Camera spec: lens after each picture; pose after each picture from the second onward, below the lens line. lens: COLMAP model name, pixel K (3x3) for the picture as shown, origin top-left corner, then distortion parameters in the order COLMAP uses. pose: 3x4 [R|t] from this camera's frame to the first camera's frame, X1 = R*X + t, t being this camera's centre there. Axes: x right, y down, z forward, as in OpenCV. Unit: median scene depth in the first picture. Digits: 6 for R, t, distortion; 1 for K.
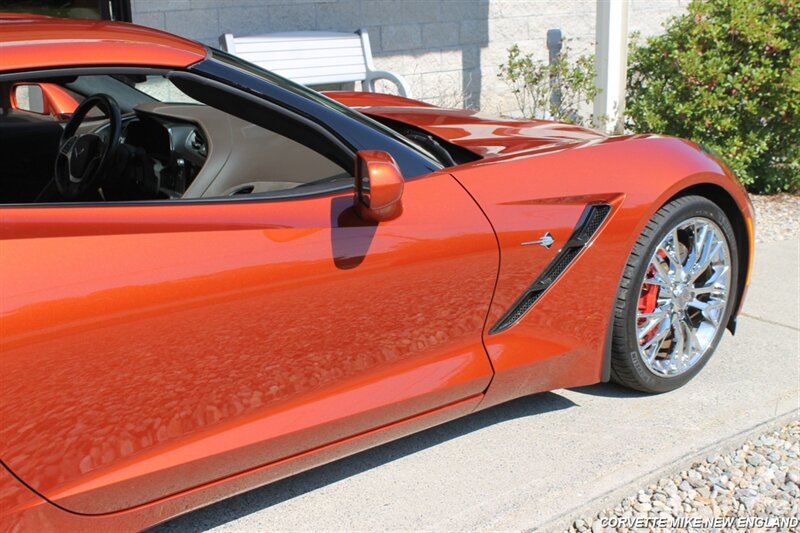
lens RADIAL K [[1015.3, 0, 399.4], [0, 1015.3, 266.6], [0, 0, 1]] dist [-0.054021, 0.028270]
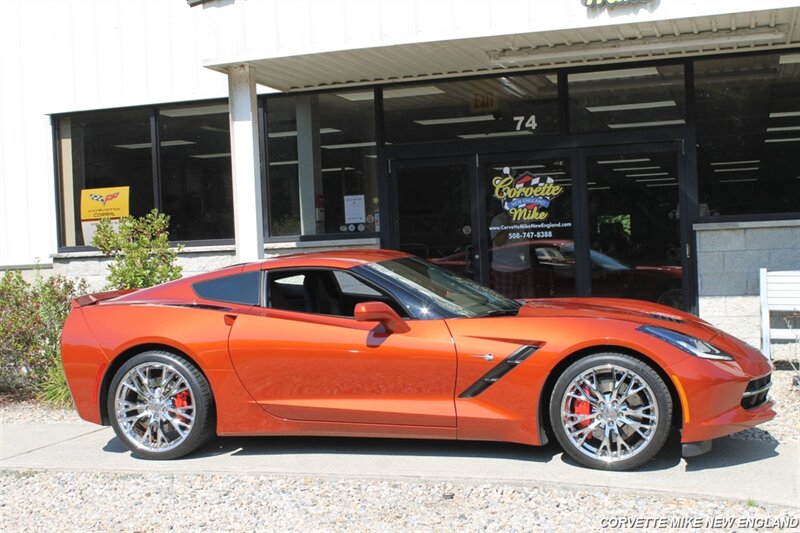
lens RADIAL K [[1113.1, 0, 403.8], [0, 1113.1, 269.4], [0, 0, 1]] dist [-0.070610, 0.167914]
pose [[0.559211, 0.014718, -0.828895, 0.776197], [-0.207141, 0.970610, -0.122512, 0.046059], [0.802730, 0.240209, 0.545824, -0.169129]]
